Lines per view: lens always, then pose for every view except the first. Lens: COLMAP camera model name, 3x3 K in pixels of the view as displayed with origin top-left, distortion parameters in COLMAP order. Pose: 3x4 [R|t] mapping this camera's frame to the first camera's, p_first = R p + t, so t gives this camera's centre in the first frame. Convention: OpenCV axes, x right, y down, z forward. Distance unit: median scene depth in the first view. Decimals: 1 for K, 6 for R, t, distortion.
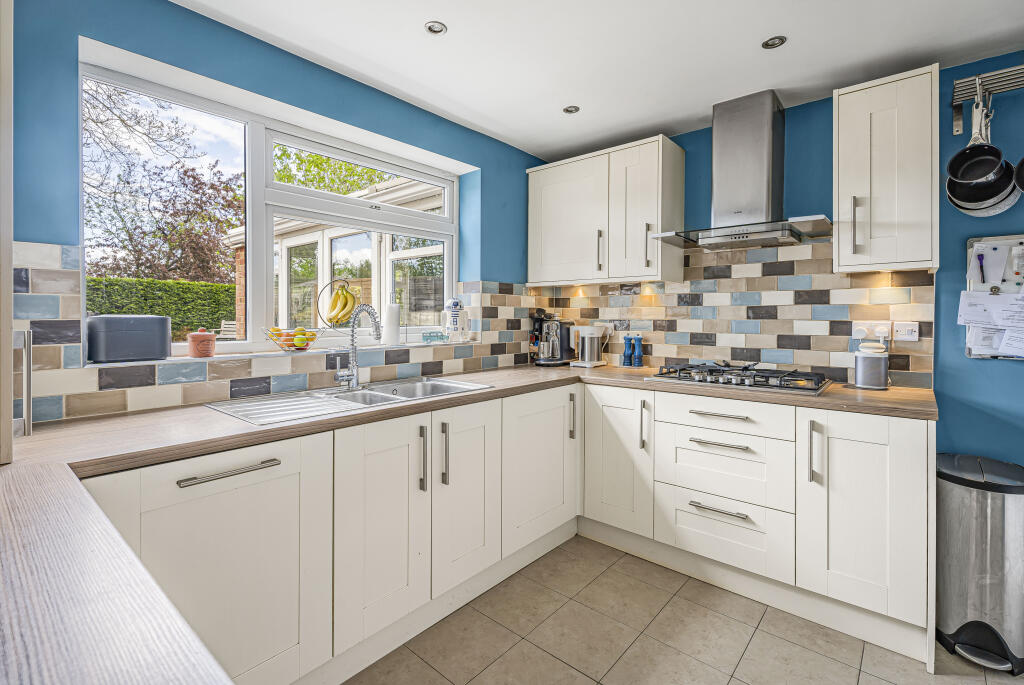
lens RADIAL K [[467.8, 0, 513.2], [0, 467.8, 318.0], [0, 0, 1]] dist [0.000962, 0.000132]
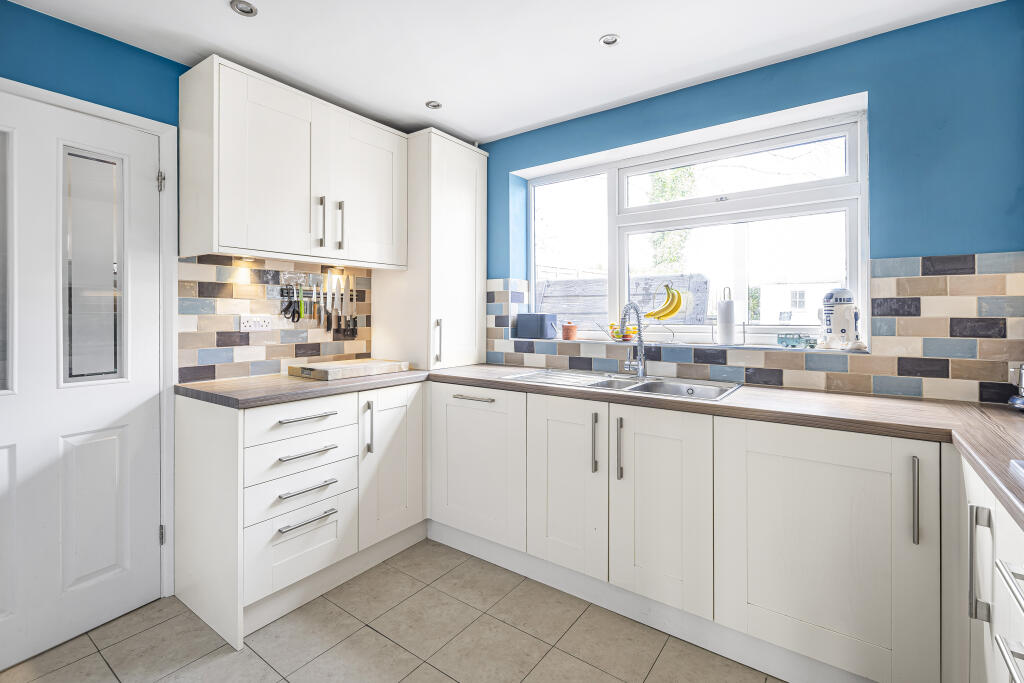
lens RADIAL K [[470.2, 0, 512.4], [0, 470.2, 310.5], [0, 0, 1]] dist [-0.000474, 0.000340]
pose [[0.074863, -0.009862, -0.997145, 0.603356], [-0.004094, 0.999940, -0.010197, 0.001715], [0.997185, 0.004845, 0.074818, 0.488087]]
